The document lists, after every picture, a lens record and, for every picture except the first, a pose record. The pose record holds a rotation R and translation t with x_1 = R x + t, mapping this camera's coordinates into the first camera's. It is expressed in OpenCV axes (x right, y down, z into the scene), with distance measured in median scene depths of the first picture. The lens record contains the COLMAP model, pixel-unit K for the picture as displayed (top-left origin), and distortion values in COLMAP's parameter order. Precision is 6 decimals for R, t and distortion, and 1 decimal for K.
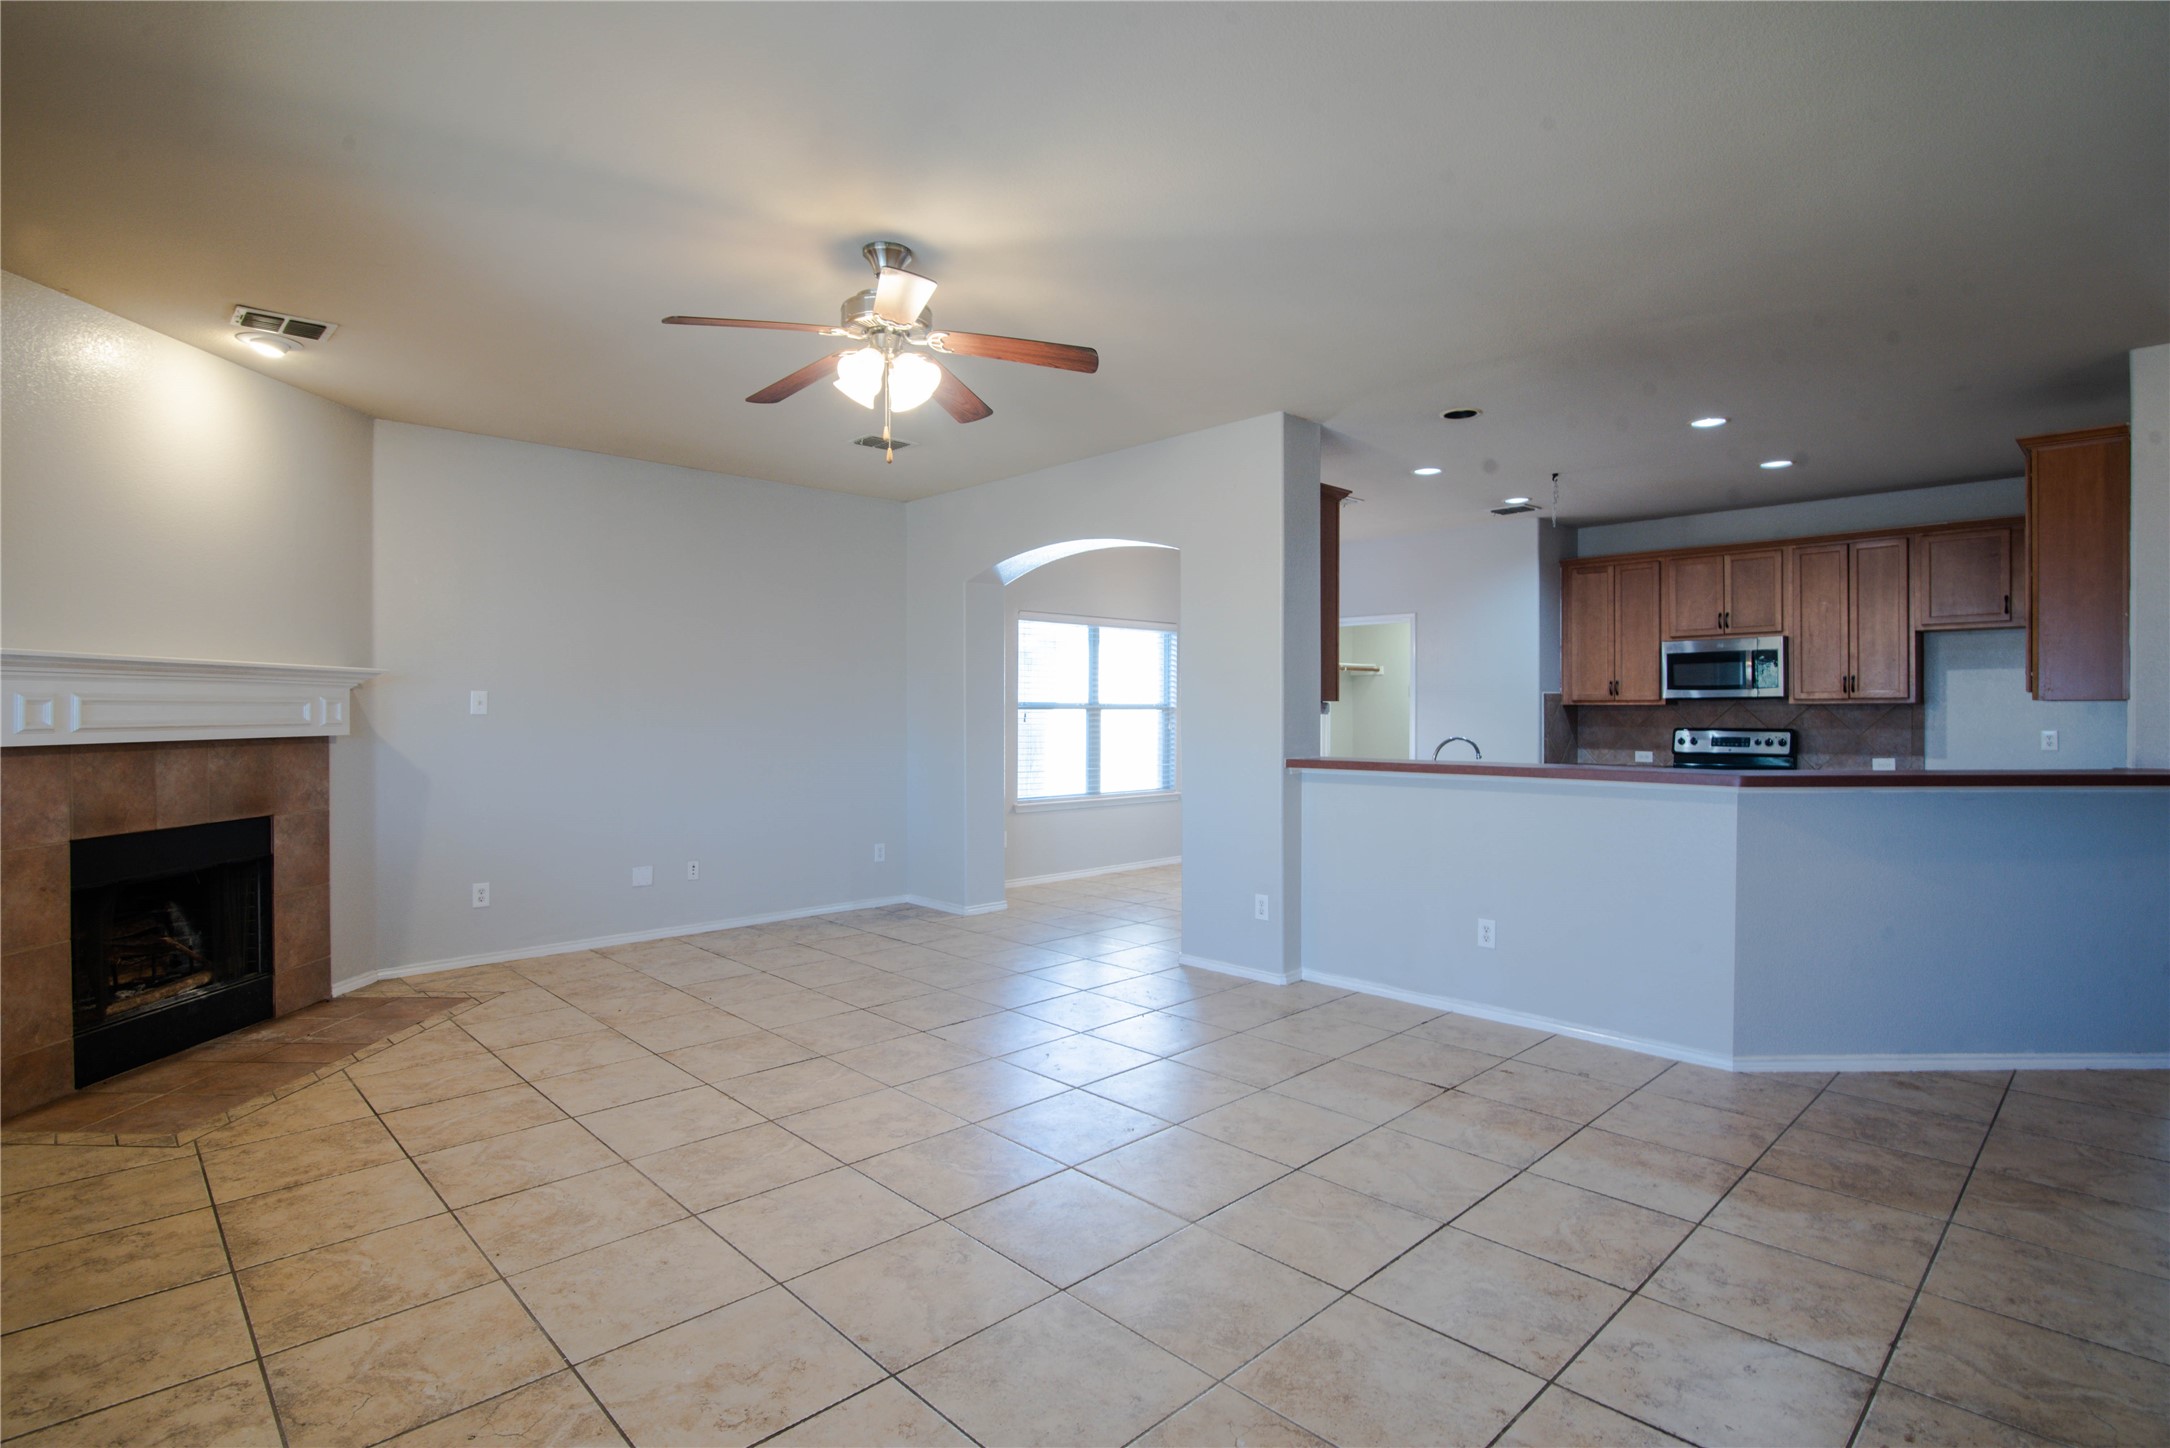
lens RADIAL K [[1069.6, 0, 1078.6], [0, 1069.6, 713.3], [0, 0, 1]] dist [-0.018857, 0.000964]
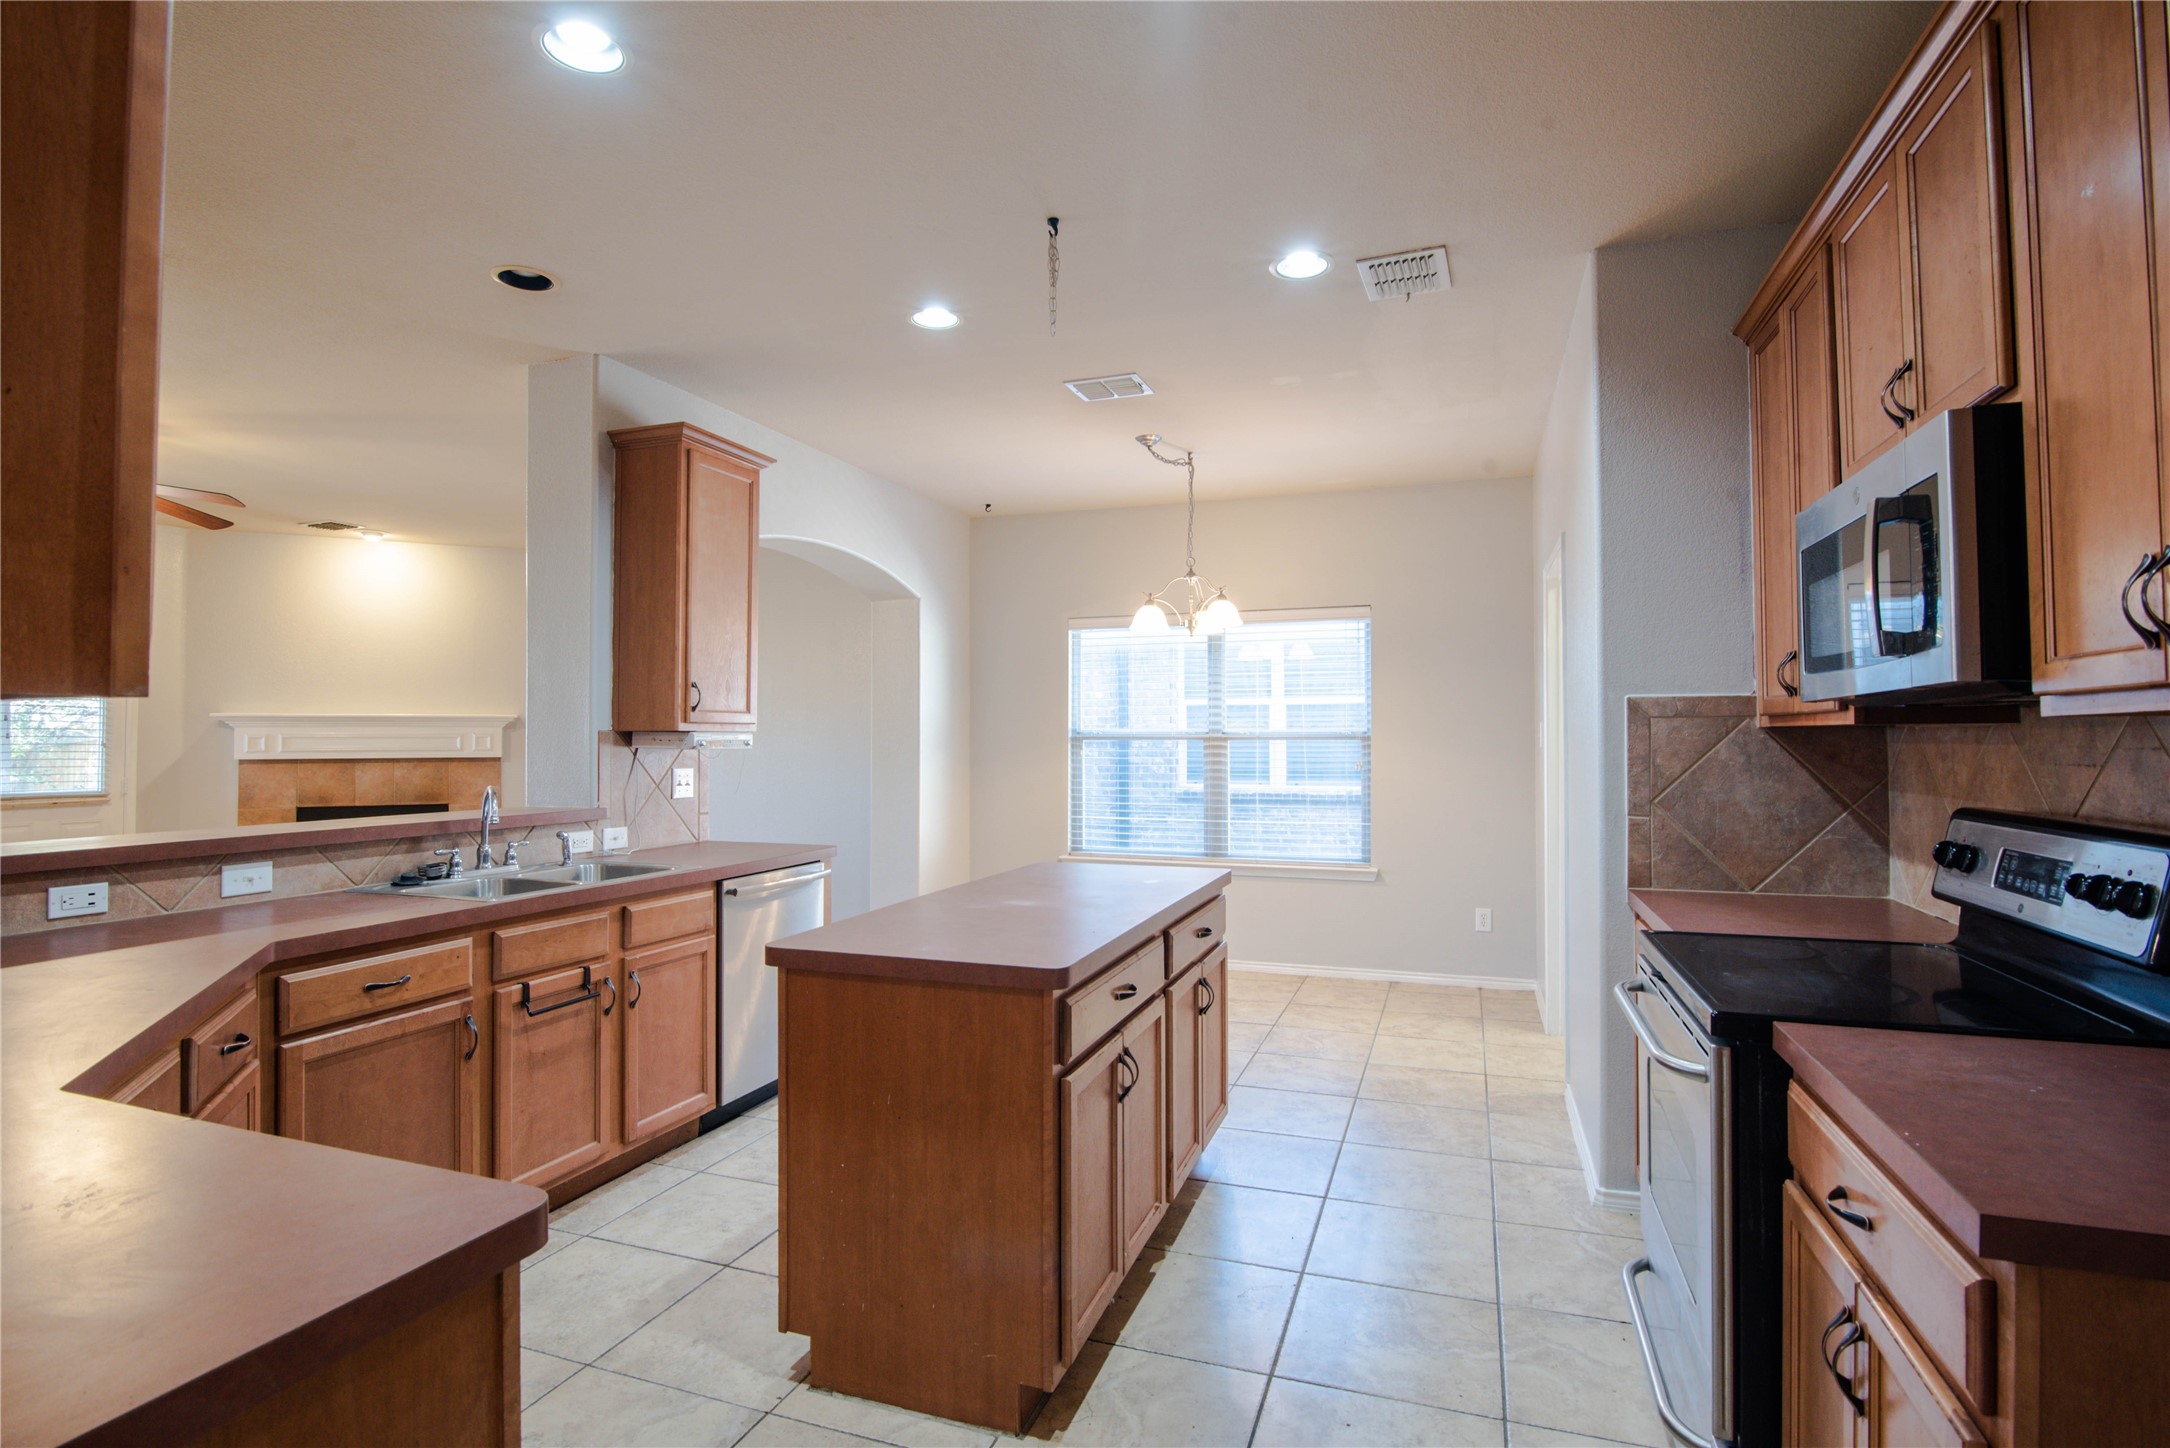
lens RADIAL K [[1069.6, 0, 1084.9], [0, 1069.6, 718.8], [0, 0, 1]] dist [-0.018857, 0.000964]
pose [[0.447228, -0.014766, -0.894298, 1.324050], [-0.000449, 0.999860, -0.016733, -0.012432], [0.894420, 0.007885, 0.447159, 1.257443]]
